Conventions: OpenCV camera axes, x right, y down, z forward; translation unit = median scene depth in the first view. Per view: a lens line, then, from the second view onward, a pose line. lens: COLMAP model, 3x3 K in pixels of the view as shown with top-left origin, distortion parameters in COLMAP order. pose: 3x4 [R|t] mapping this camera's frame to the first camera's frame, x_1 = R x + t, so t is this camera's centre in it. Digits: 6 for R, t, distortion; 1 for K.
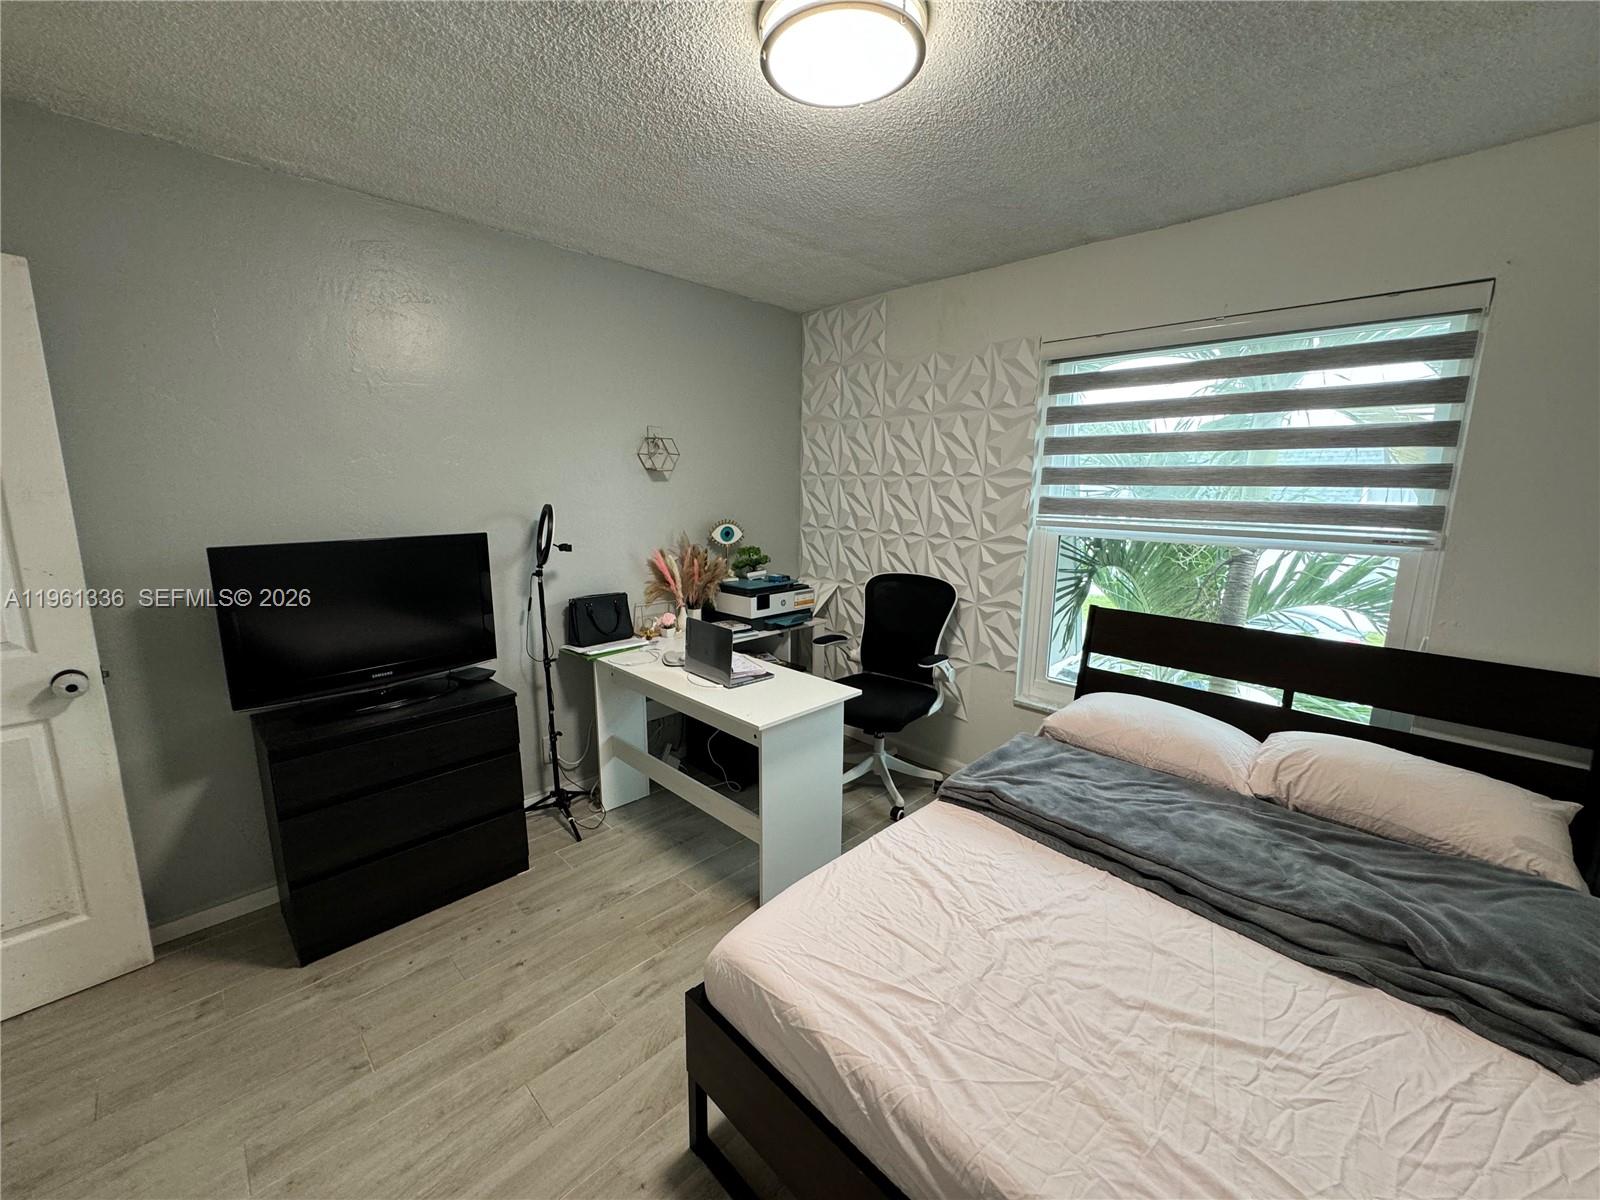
lens RADIAL K [[652.6, 0, 795.2], [0, 652.6, 602.3], [0, 0, 1]] dist [-0.001815, -0.000238]
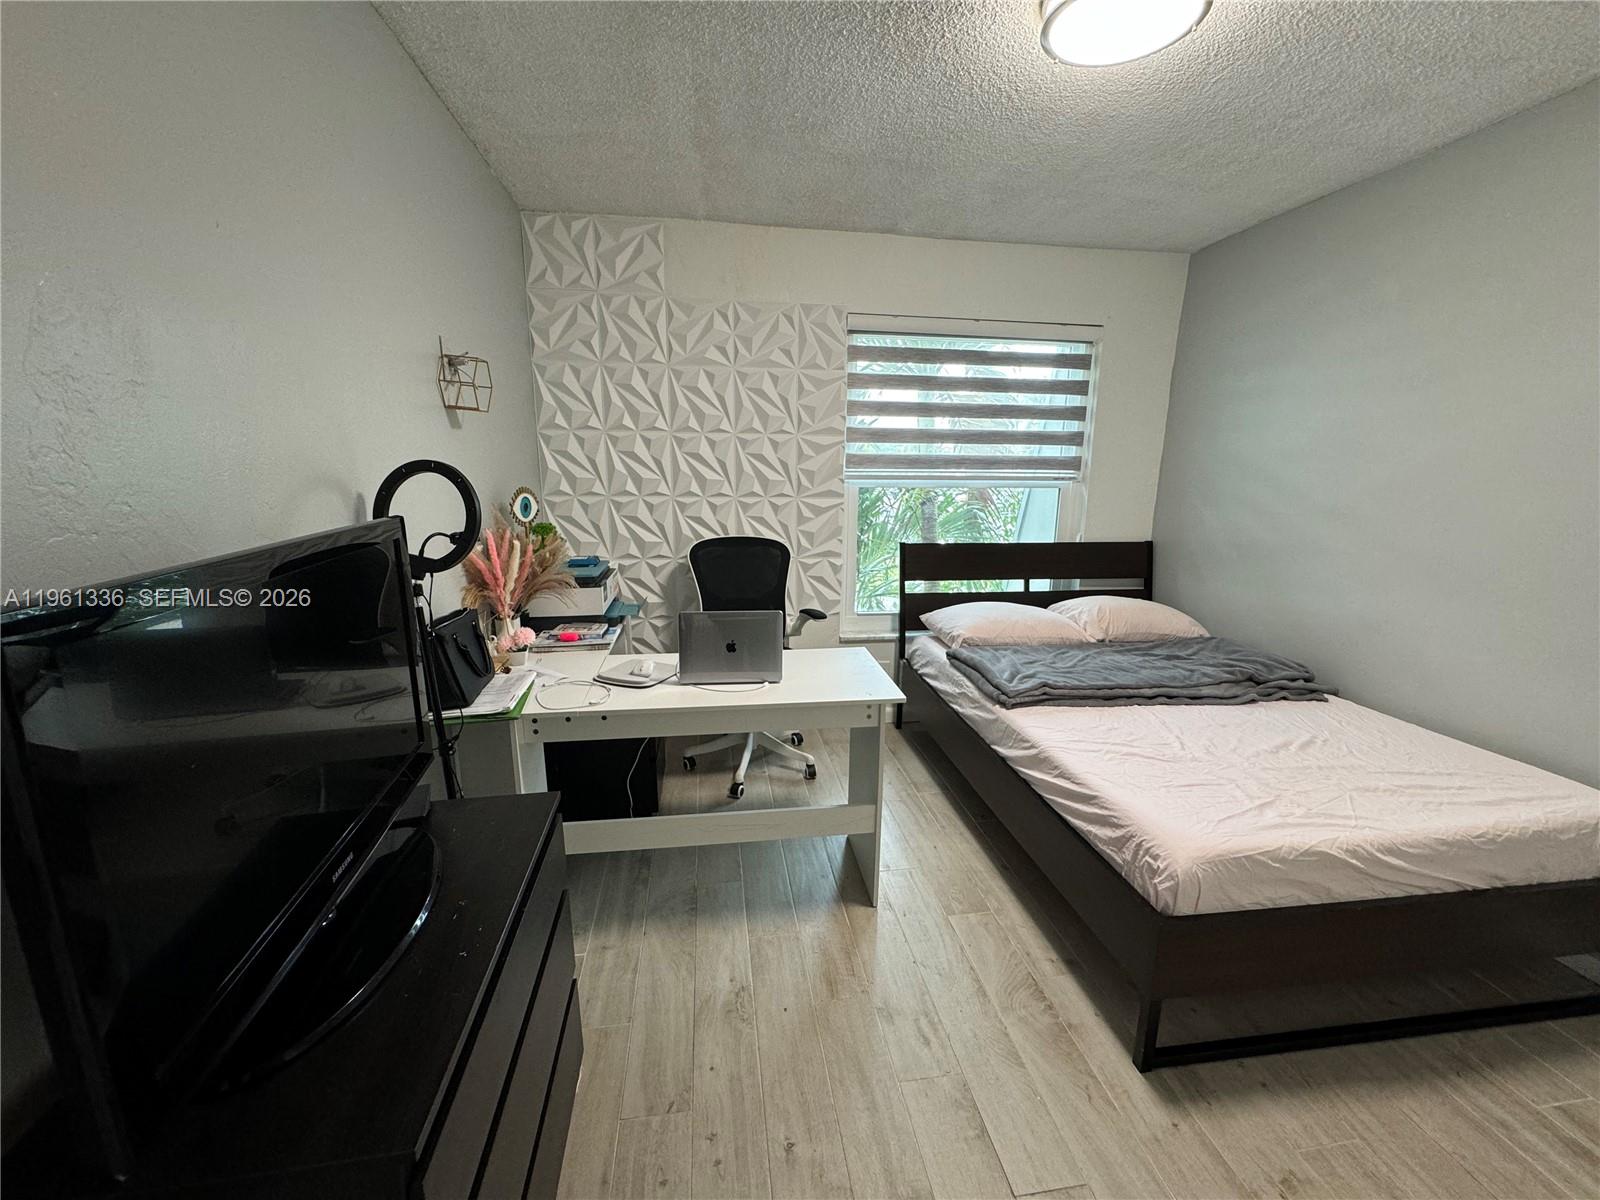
lens RADIAL K [[652.6, 0, 795.2], [0, 652.6, 602.3], [0, 0, 1]] dist [-0.001815, -0.000238]
pose [[0.583129, -0.175977, 0.793091, -0.611081], [0.143232, 0.983234, 0.112855, -0.048939], [-0.799653, 0.047787, 0.598558, 0.409527]]
